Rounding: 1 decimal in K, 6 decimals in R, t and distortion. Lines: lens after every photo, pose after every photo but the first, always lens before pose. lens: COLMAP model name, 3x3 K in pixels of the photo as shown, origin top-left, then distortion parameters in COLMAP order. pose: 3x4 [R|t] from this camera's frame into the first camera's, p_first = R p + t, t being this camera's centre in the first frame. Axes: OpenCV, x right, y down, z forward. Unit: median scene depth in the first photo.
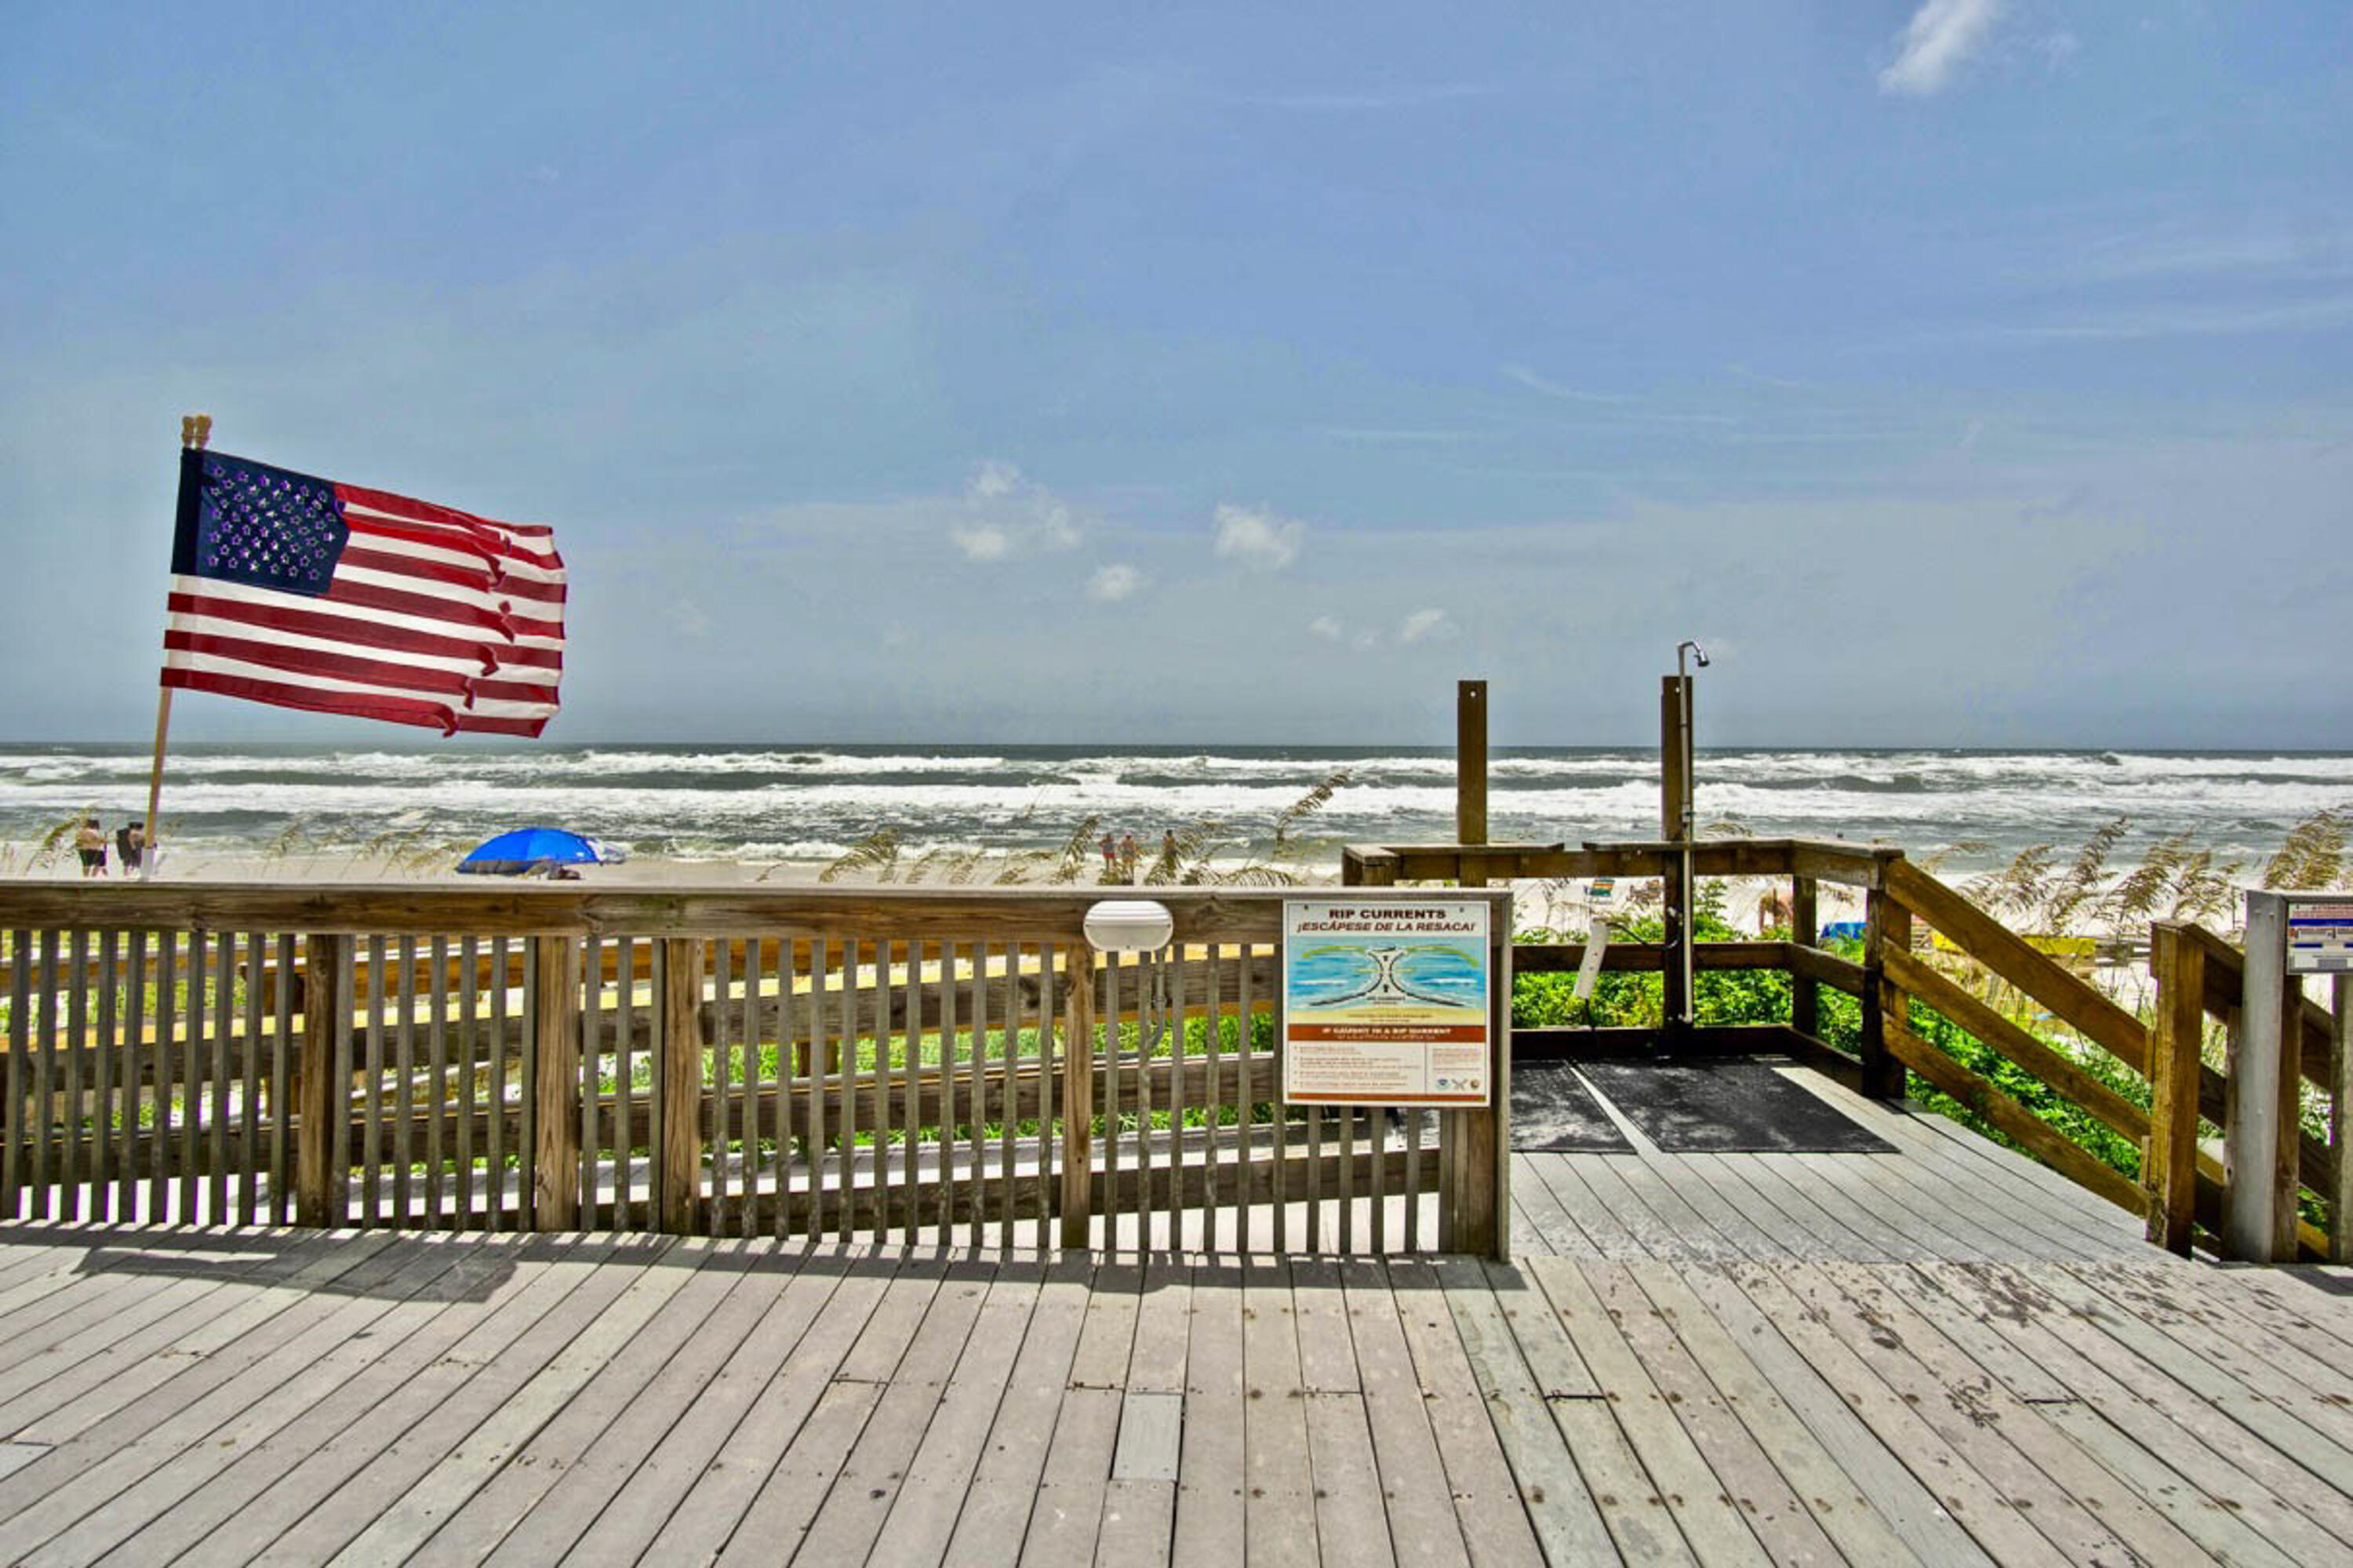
lens RADIAL K [[1254.2, 0, 1176.0], [0, 1254.2, 781.2], [0, 0, 1]] dist [-0.023026, 0.001779]
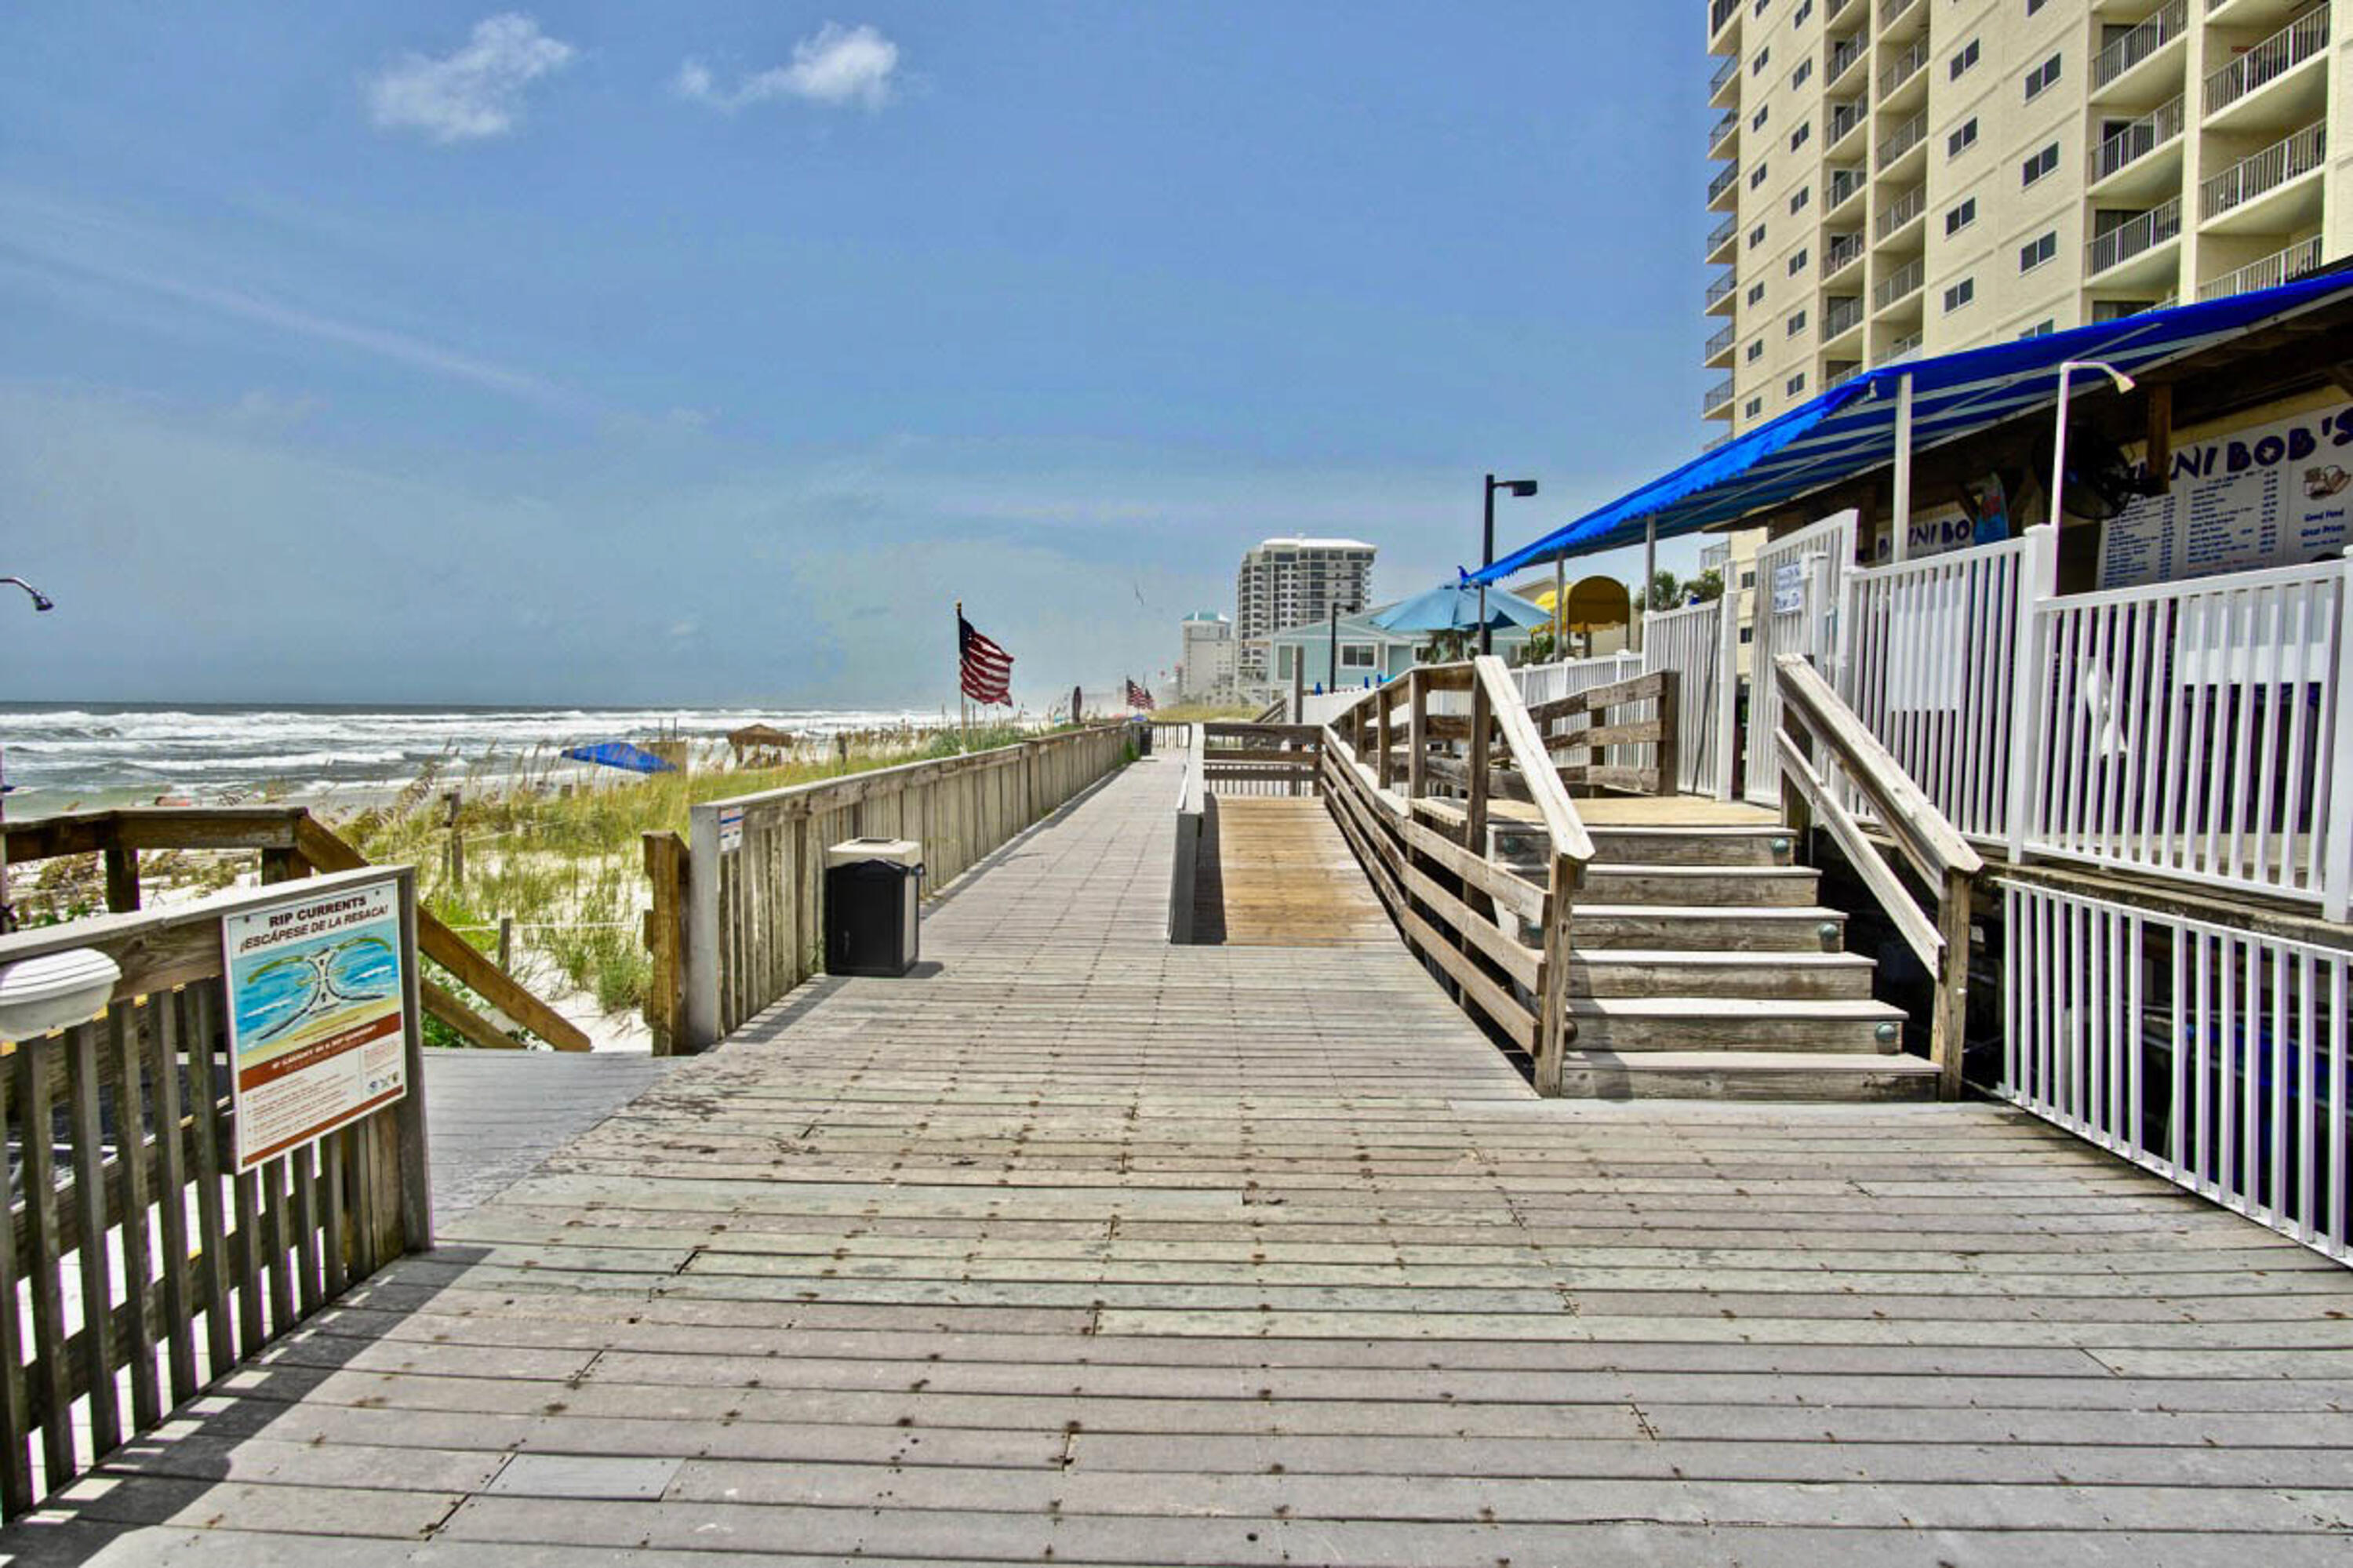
lens RADIAL K [[1254.2, 0, 1167.9], [0, 1254.2, 787.5], [0, 0, 1]] dist [-0.023026, 0.001779]
pose [[-0.000810, -0.063996, 0.997950, -0.669482], [0.017182, 0.997802, 0.064000, -0.021738], [-0.999852, 0.017199, 0.000291, 0.421385]]
